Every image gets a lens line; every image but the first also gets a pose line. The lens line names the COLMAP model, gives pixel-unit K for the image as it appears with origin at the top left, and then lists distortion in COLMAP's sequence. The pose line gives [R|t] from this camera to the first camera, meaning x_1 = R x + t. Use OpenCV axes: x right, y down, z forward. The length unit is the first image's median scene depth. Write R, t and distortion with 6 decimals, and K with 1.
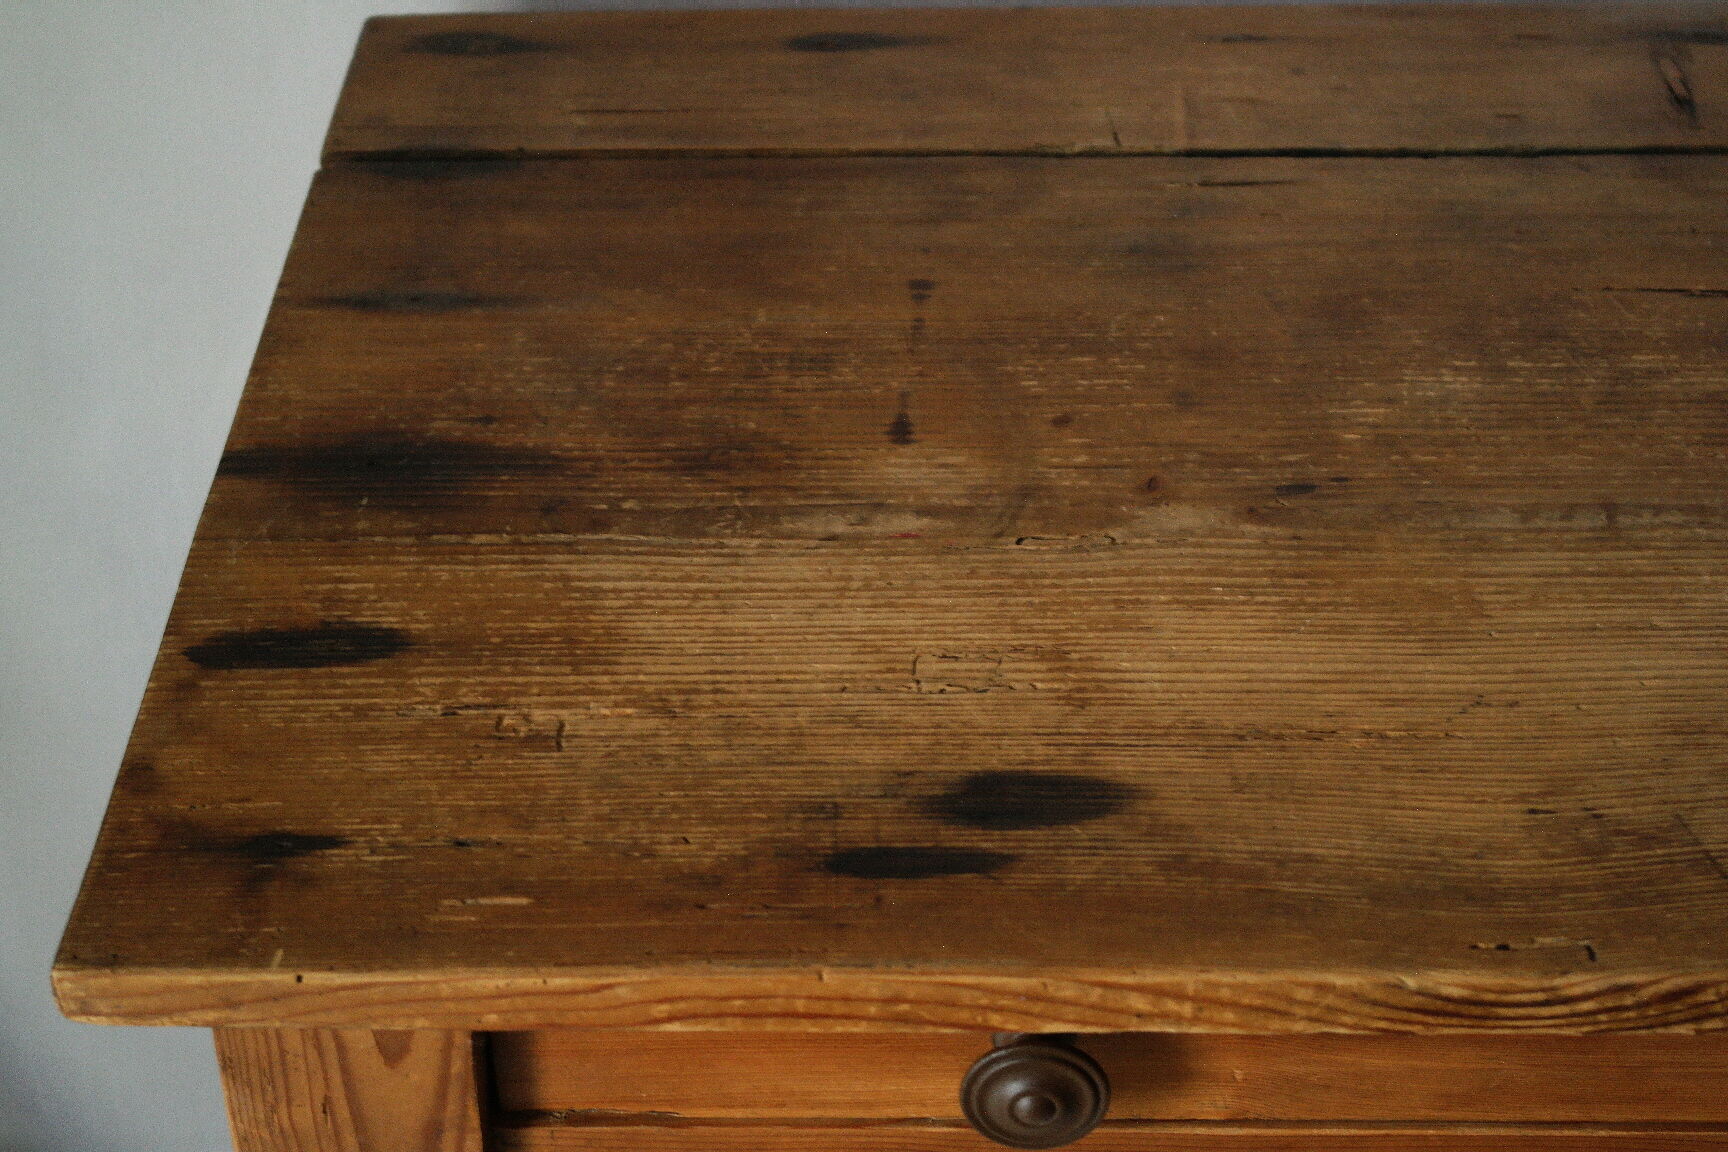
lens RADIAL K [[2889.5, 0, 863.0], [0, 2889.5, 573.0], [0, 0, 1]] dist [0.005737, 0.000000]
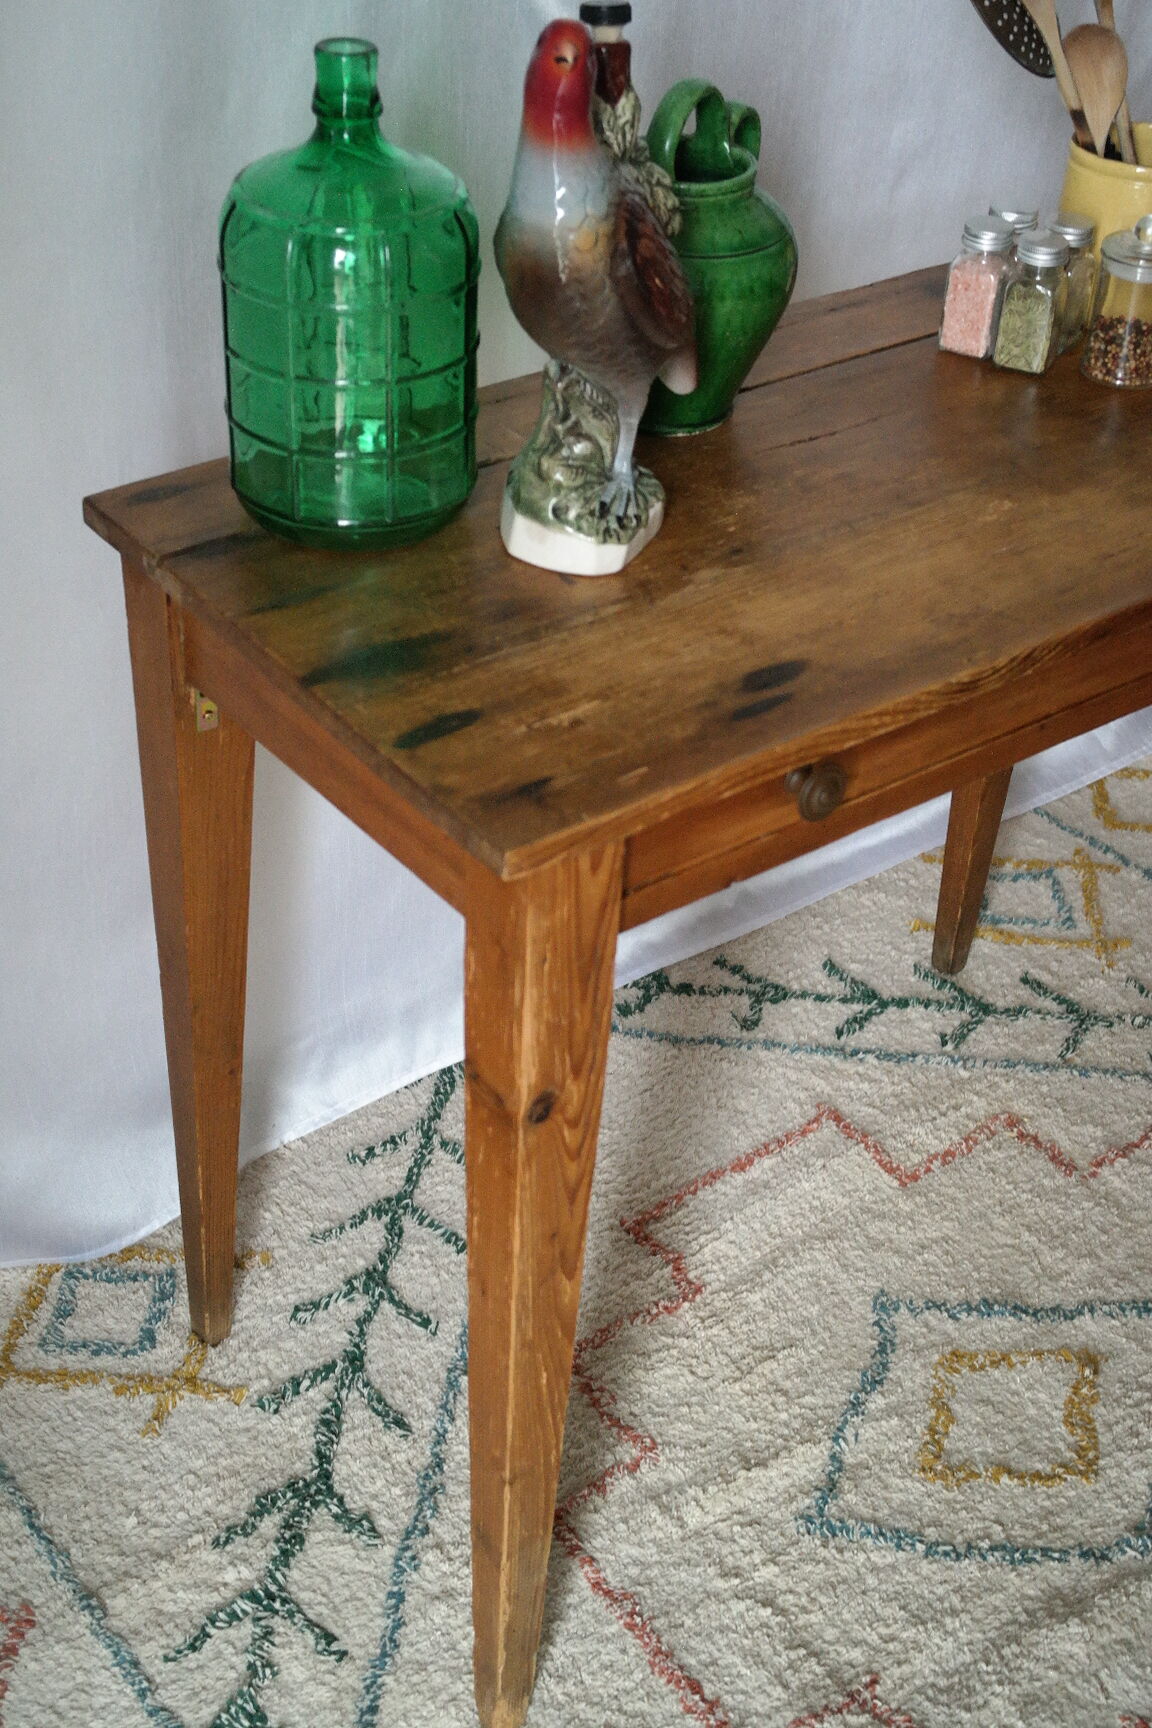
lens RADIAL K [[2326.2, 0, 573.9], [0, 2326.2, 862.7], [0, 0, 1]] dist [-0.012425, 0.000000]
pose [[0.784859, -0.321280, 0.529882, -1.074352], [0.346298, 0.936517, 0.054898, 0.059726], [-0.513881, 0.140410, 0.846293, -0.461744]]
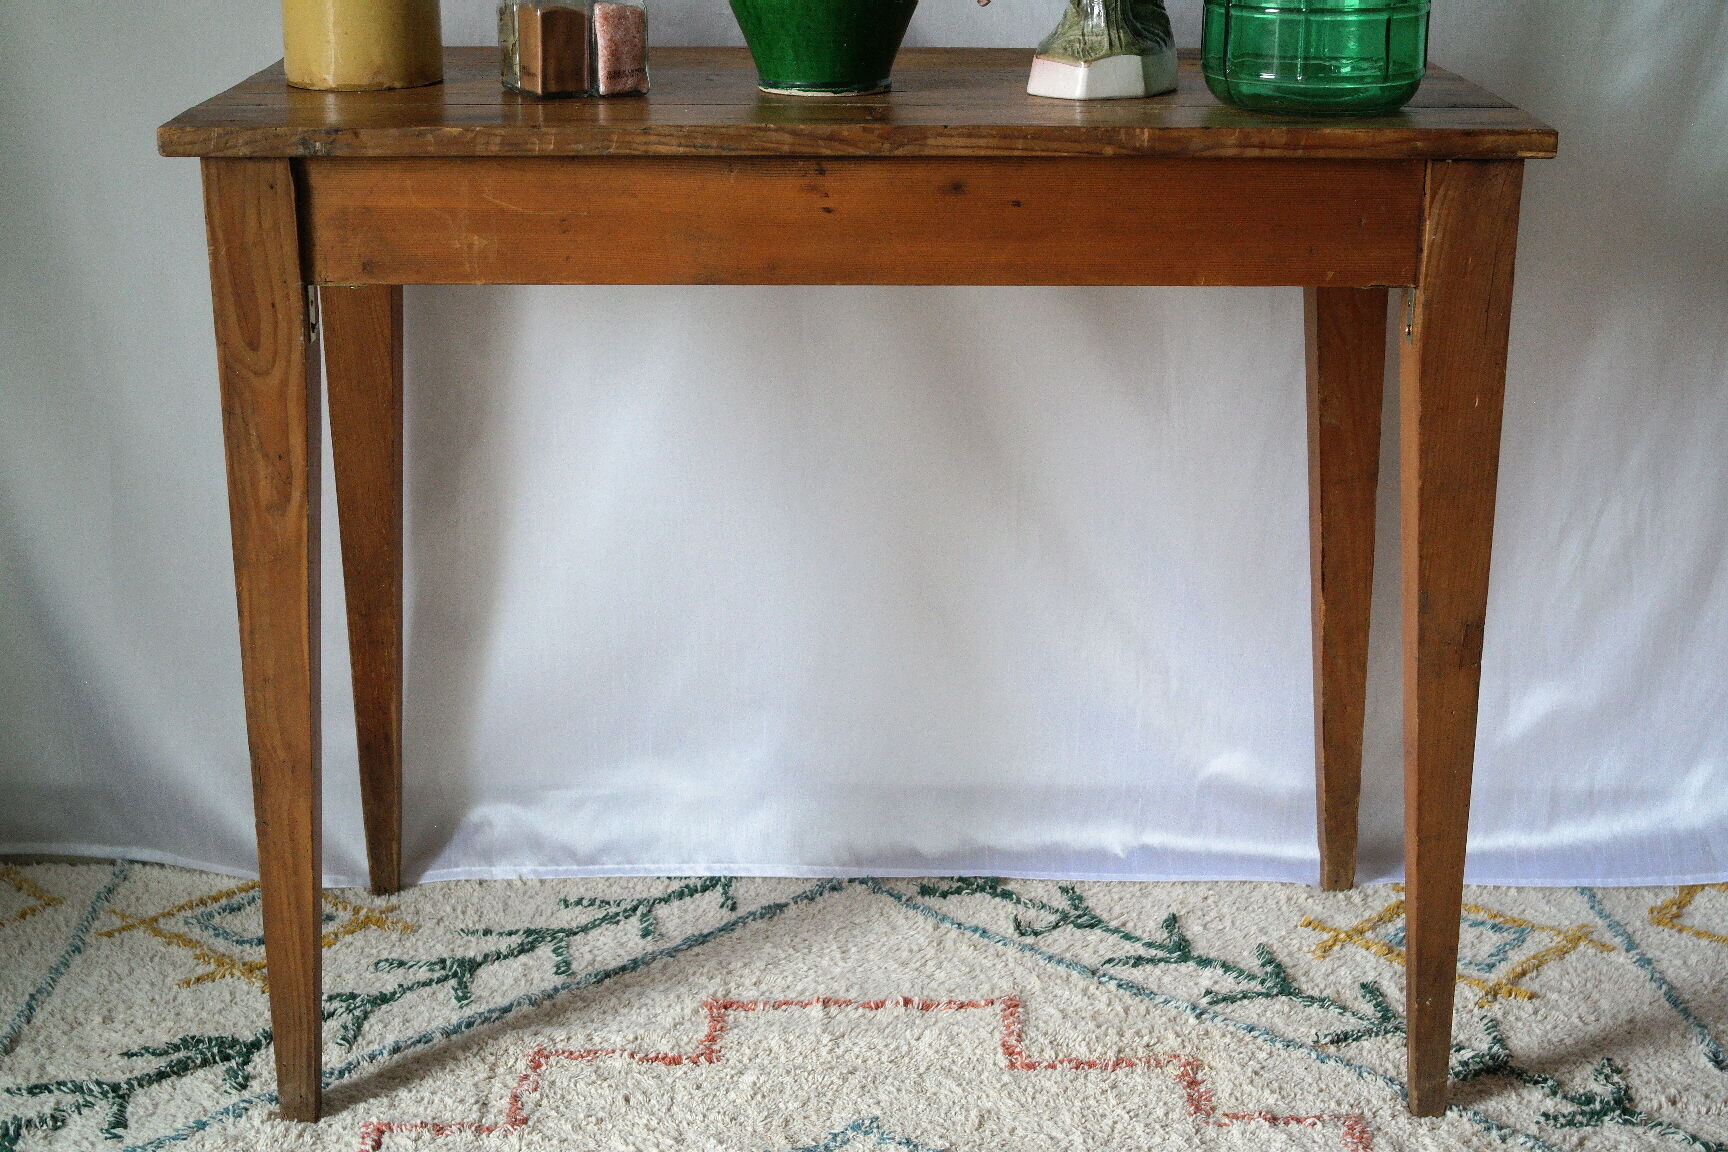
lens RADIAL K [[2619.5, 0, 879.5], [0, 2619.5, 575.4], [0, 0, 1]] dist [-0.028797, 0.000000]
pose [[0.999869, 0.011245, 0.011636, 0.445288], [-0.005922, 0.923476, -0.383611, 1.319268], [-0.015060, 0.383492, 0.923421, -1.011369]]
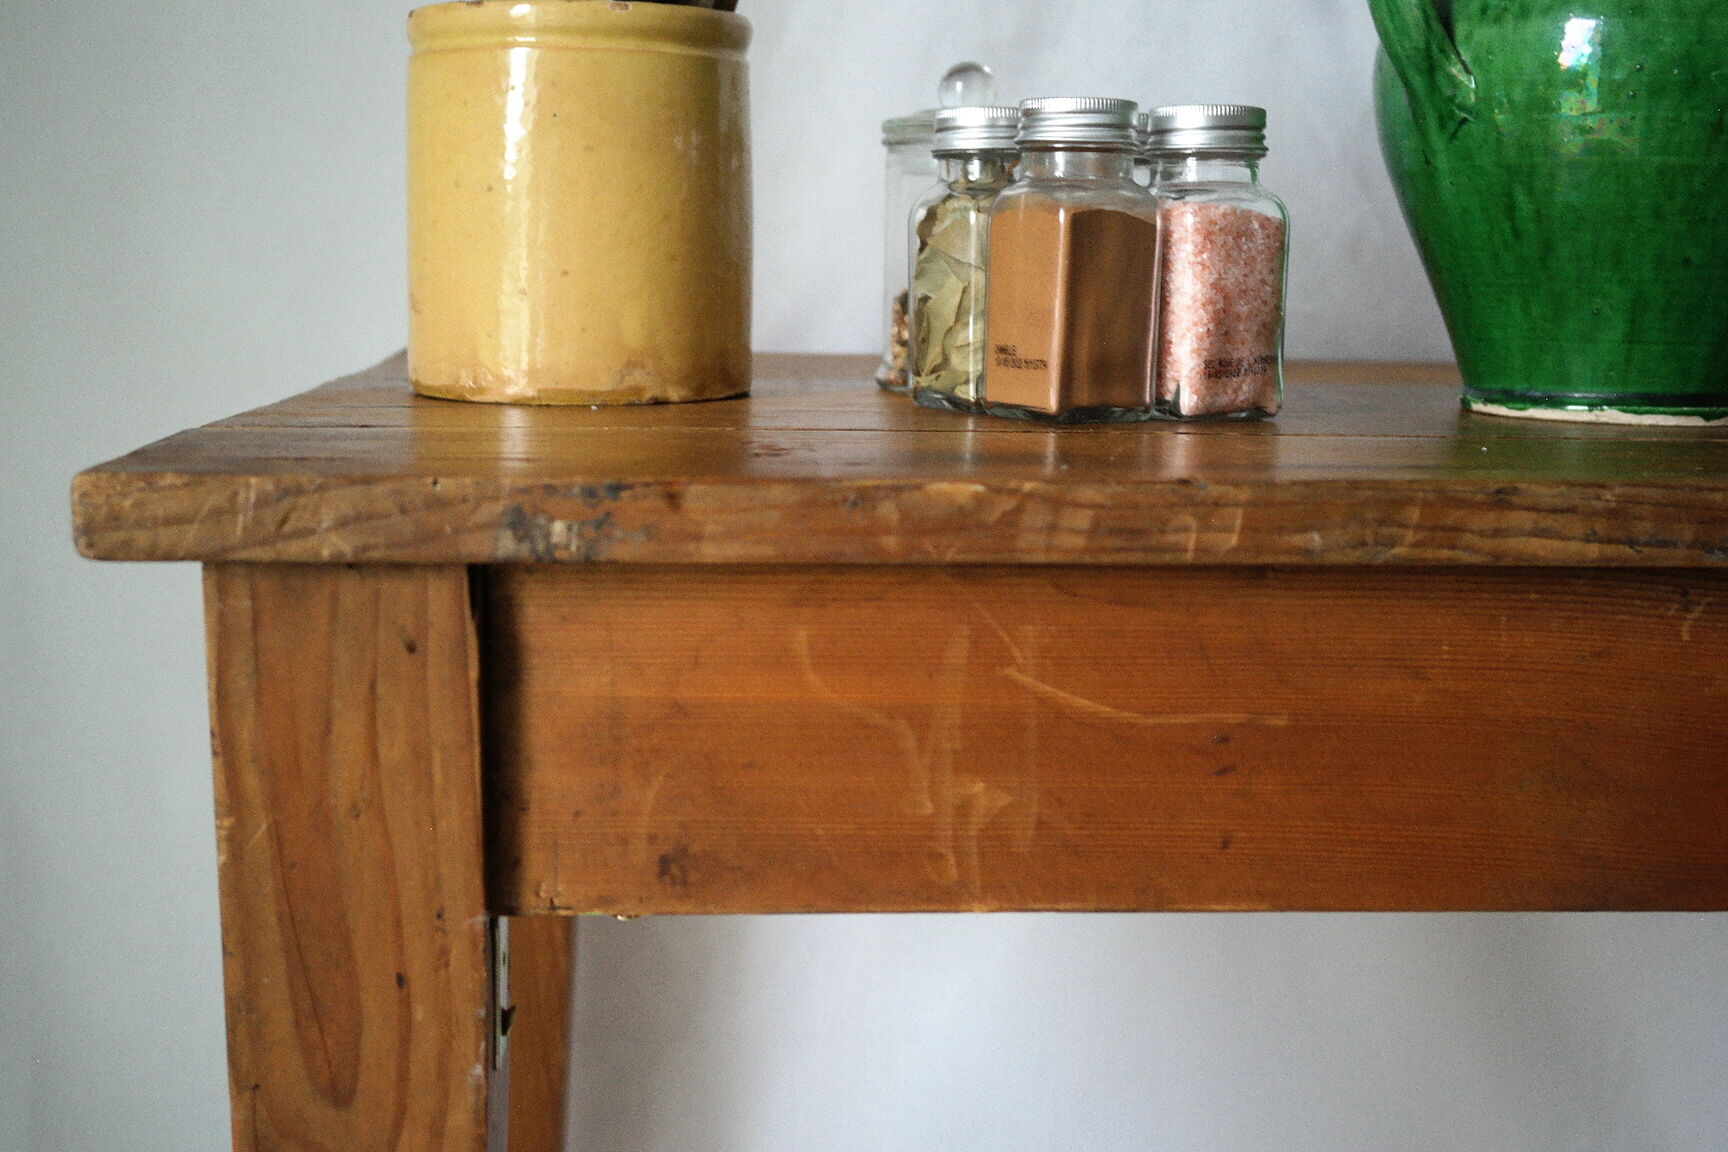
lens RADIAL K [[1966.3, 0, 872.5], [0, 1966.3, 573.6], [0, 0, 1]] dist [0.011169, 0.000000]
pose [[0.996766, 0.017564, 0.078415, 0.006240], [0.024686, 0.861706, -0.506807, 0.369903], [-0.076472, 0.507103, 0.858486, 0.521155]]
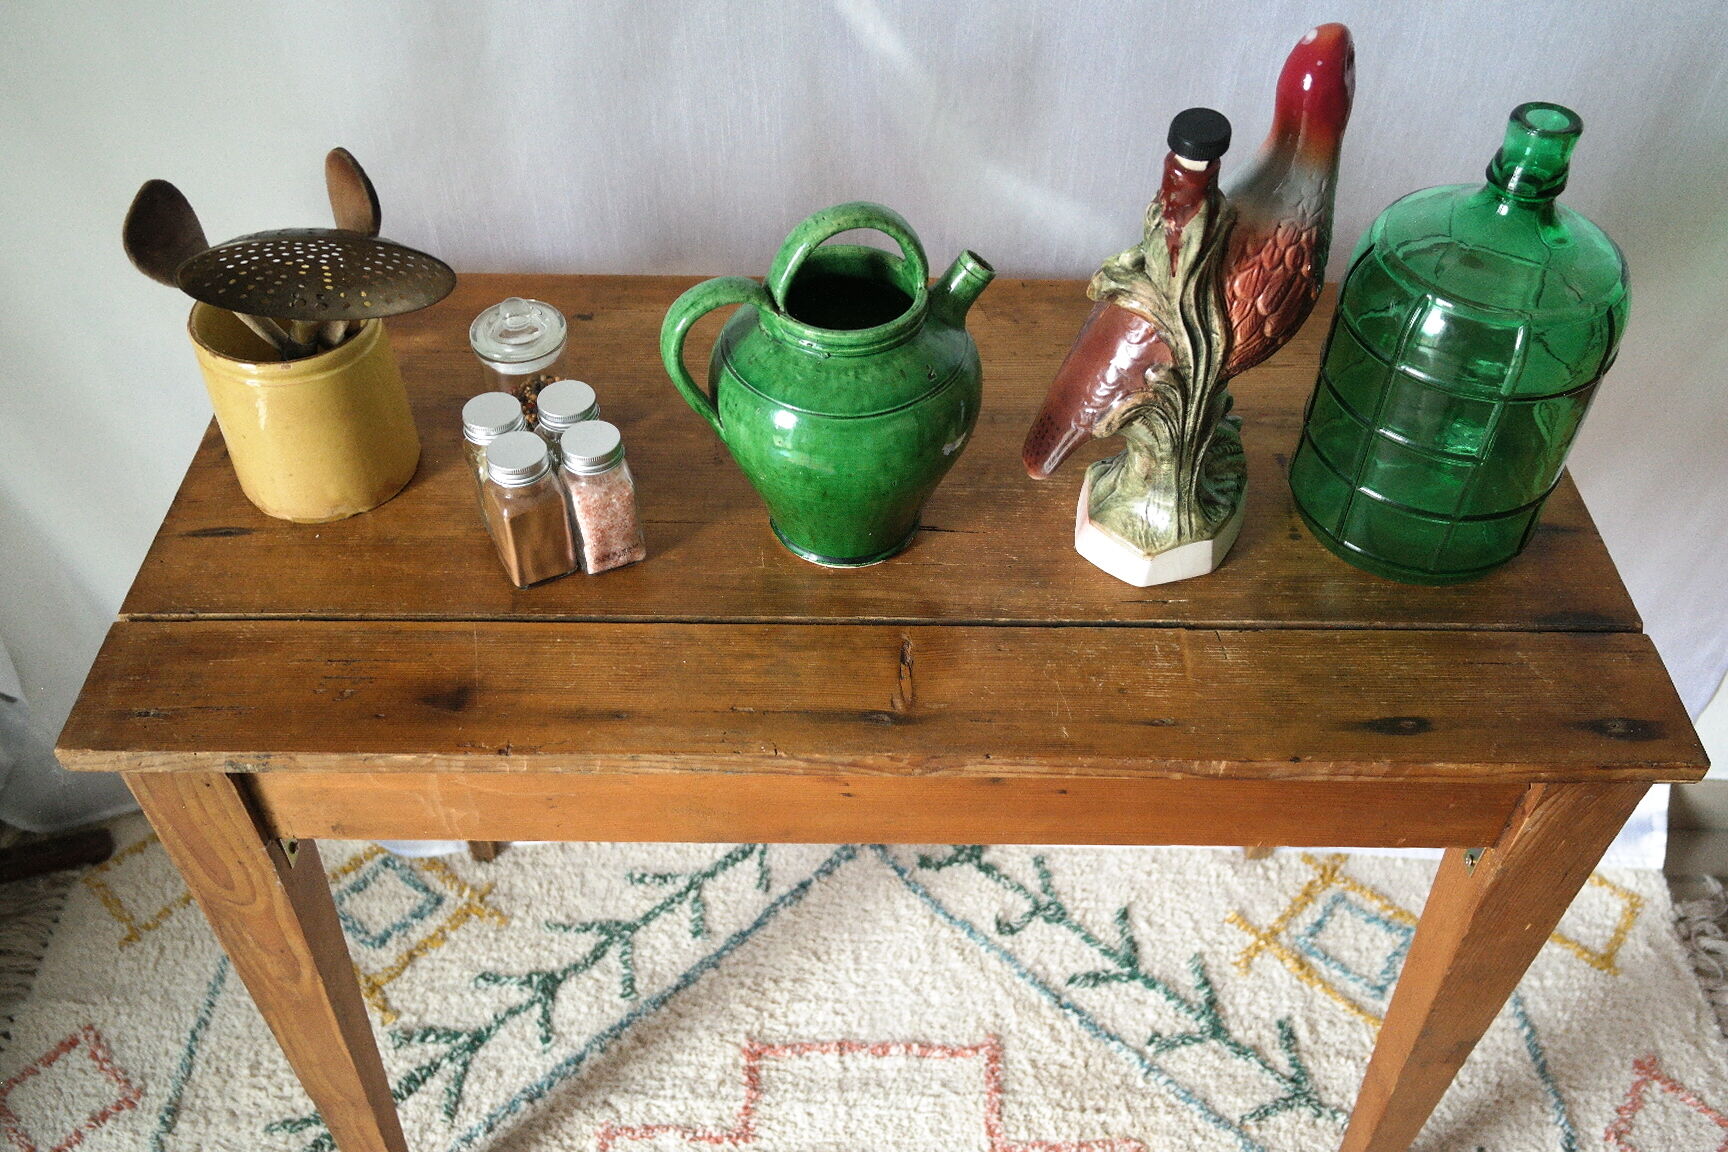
lens RADIAL K [[1495.5, 0, 864.5], [0, 1495.5, 571.8], [0, 0, 1]] dist [0.027502, -0.051319]
pose [[0.999702, 0.020714, 0.012934, 0.415557], [-0.021859, 0.995168, 0.095719, -0.225176], [-0.010889, -0.095973, 0.995324, -0.101723]]
